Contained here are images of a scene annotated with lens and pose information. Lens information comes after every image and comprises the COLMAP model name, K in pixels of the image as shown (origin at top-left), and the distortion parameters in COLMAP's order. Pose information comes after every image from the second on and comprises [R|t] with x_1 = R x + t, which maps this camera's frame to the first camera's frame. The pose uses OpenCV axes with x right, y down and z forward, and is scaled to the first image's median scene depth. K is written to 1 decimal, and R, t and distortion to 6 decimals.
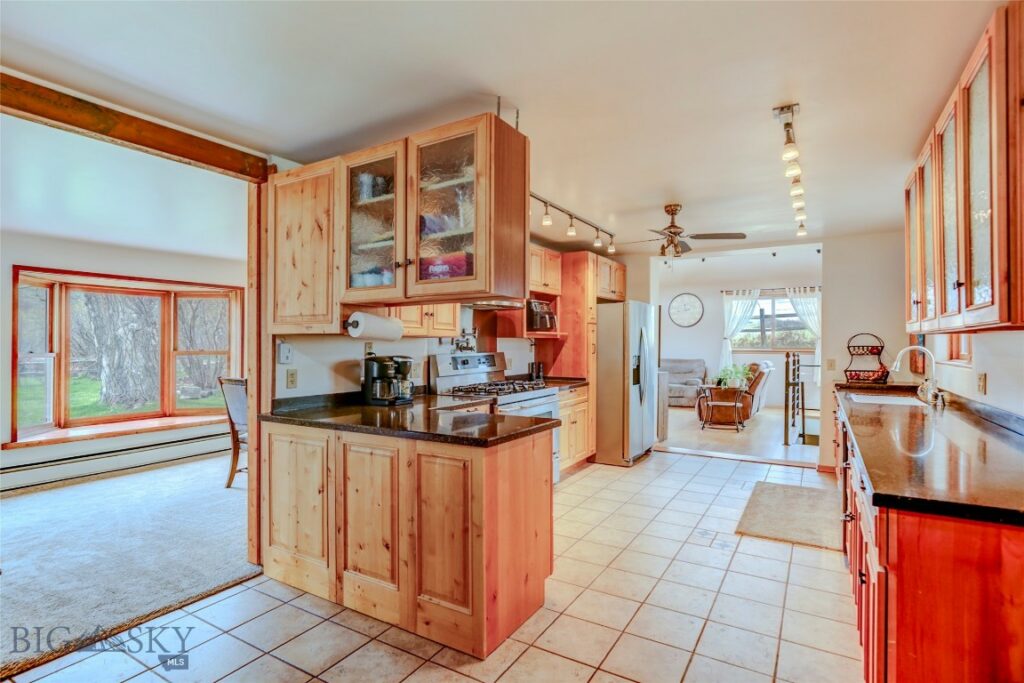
lens RADIAL K [[505.0, 0, 505.9], [0, 505.0, 344.4], [0, 0, 1]] dist [-0.009442, 0.002367]
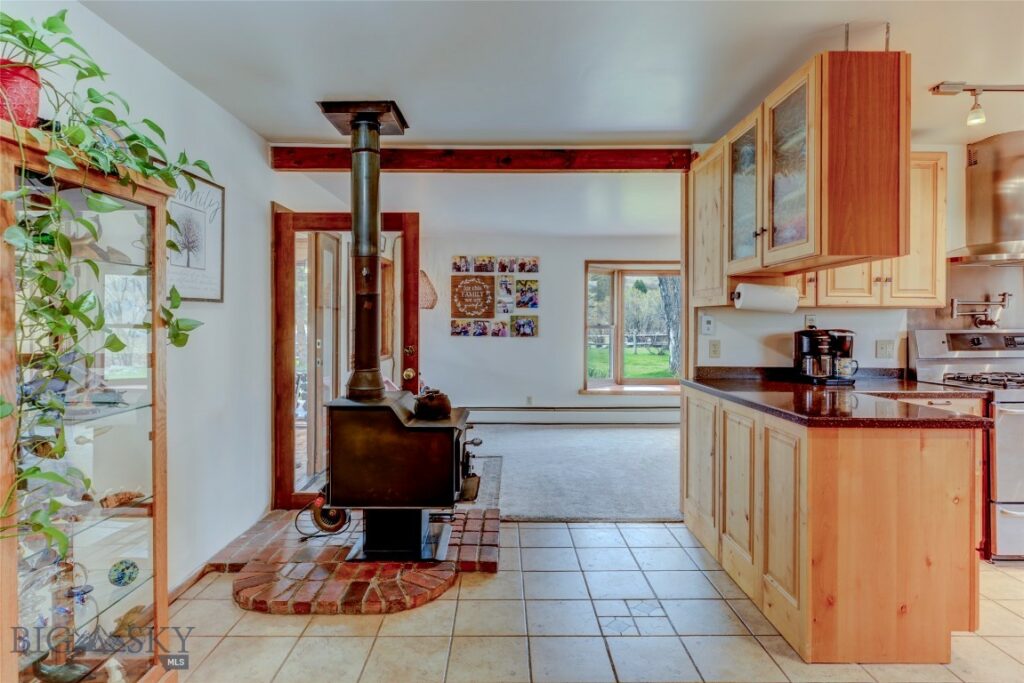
lens RADIAL K [[569.7, 0, 516.6], [0, 569.7, 318.1], [0, 0, 1]] dist [-0.004267, 0.002385]
pose [[0.538922, -0.001935, -0.842354, 0.274145], [-0.002461, 0.999989, -0.003872, 0.007090], [0.842352, 0.004159, 0.538911, 0.004701]]
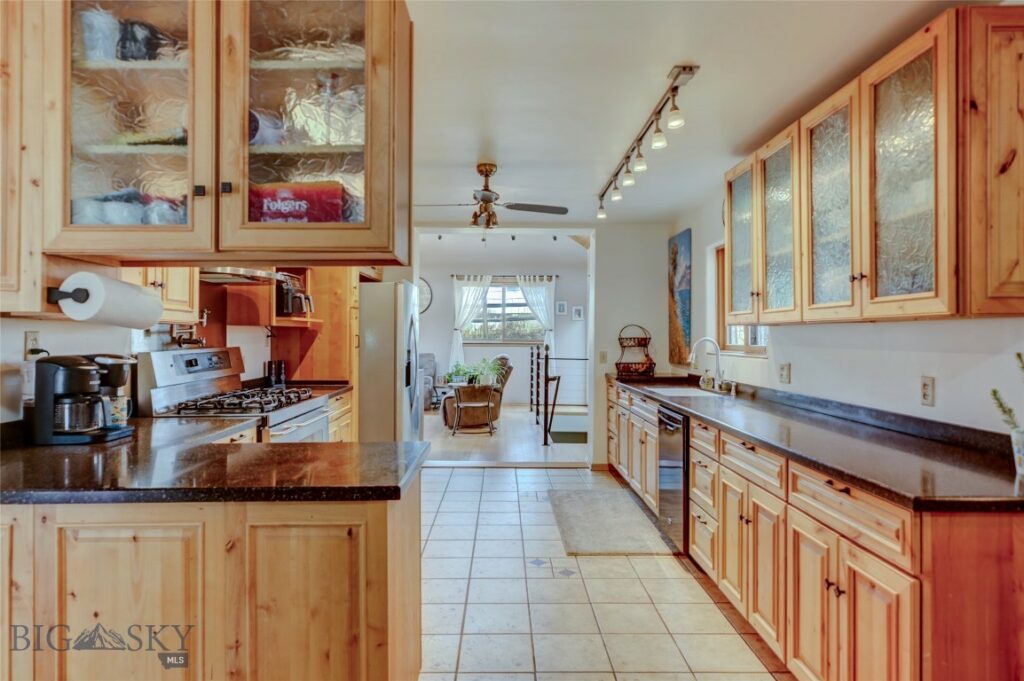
lens RADIAL K [[609.9, 0, 497.5], [0, 609.9, 335.9], [0, 0, 1]] dist [0.007174, -0.002141]
pose [[0.851635, 0.002171, 0.524130, -0.169316], [-0.001830, 0.999998, -0.001168, 0.001311], [-0.524132, 0.000035, 0.851637, 0.150947]]
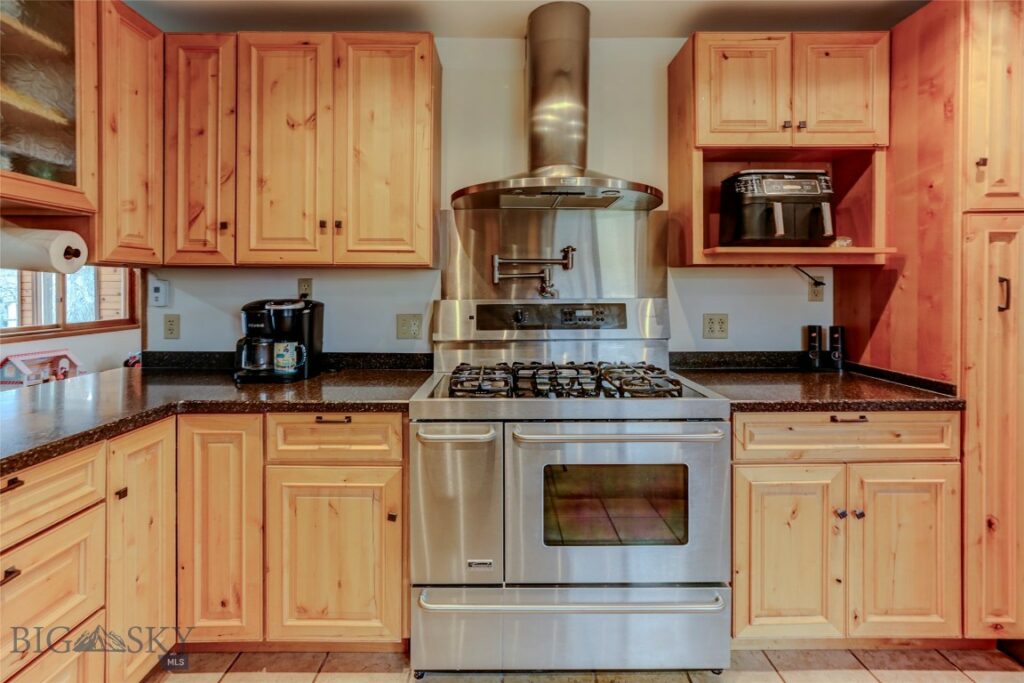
lens RADIAL K [[493.5, 0, 492.9], [0, 493.5, 290.7], [0, 0, 1]] dist [-0.007979, 0.005681]
pose [[0.531616, 0.006163, -0.846963, 0.351232], [-0.001545, 0.999979, 0.006307, 0.006925], [0.846984, -0.002044, 0.531615, 0.778593]]
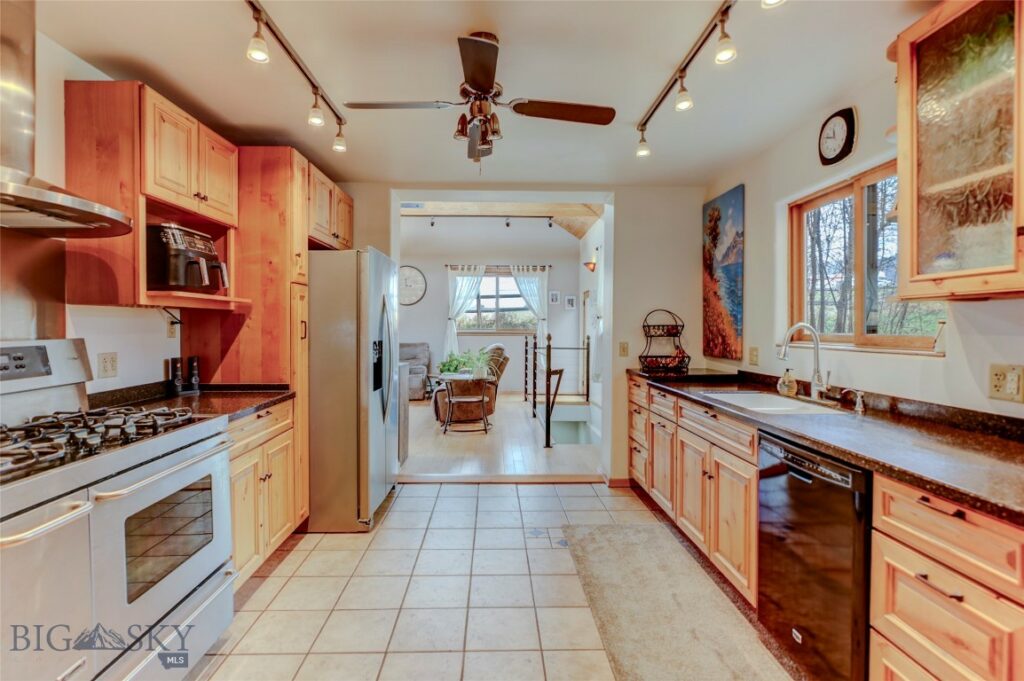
lens RADIAL K [[505.0, 0, 499.9], [0, 505.0, 333.6], [0, 0, 1]] dist [-0.009442, 0.002367]
pose [[0.840525, -0.006696, 0.541732, 0.074601], [-0.000320, 0.999917, 0.012857, 0.007363], [-0.541773, -0.010980, 0.840453, 0.566702]]
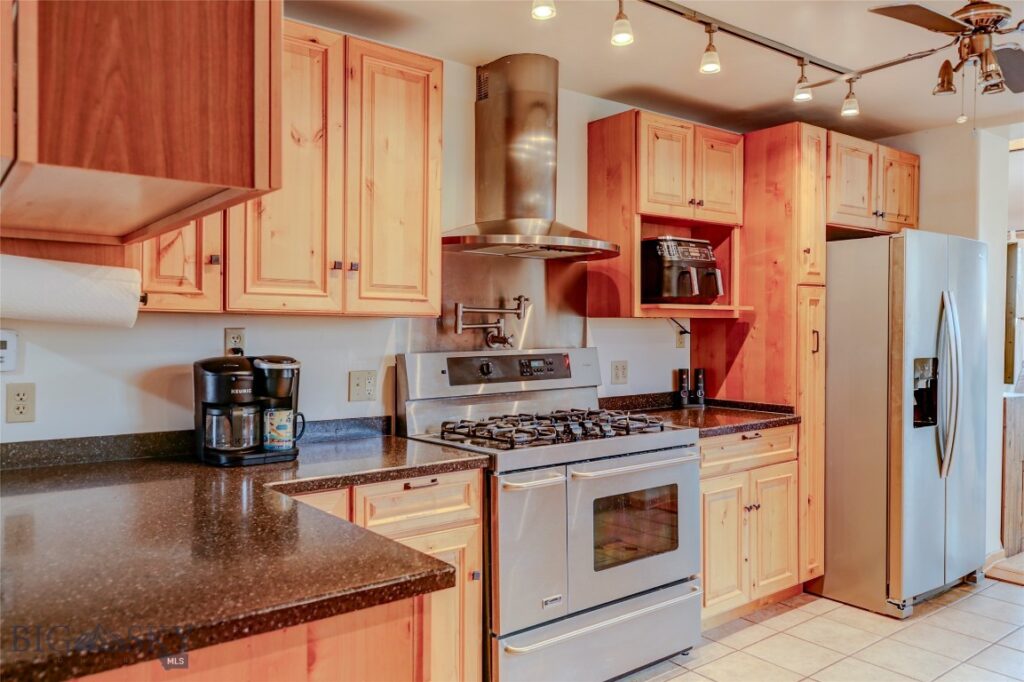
lens RADIAL K [[766.9, 0, 505.8], [0, 766.9, 333.2], [0, 0, 1]] dist [0.032787, -0.024455]
pose [[0.939323, 0.004167, -0.343010, 0.201460], [-0.002209, 0.999979, 0.006099, -0.003160], [0.343028, -0.004971, 0.939312, 0.357648]]
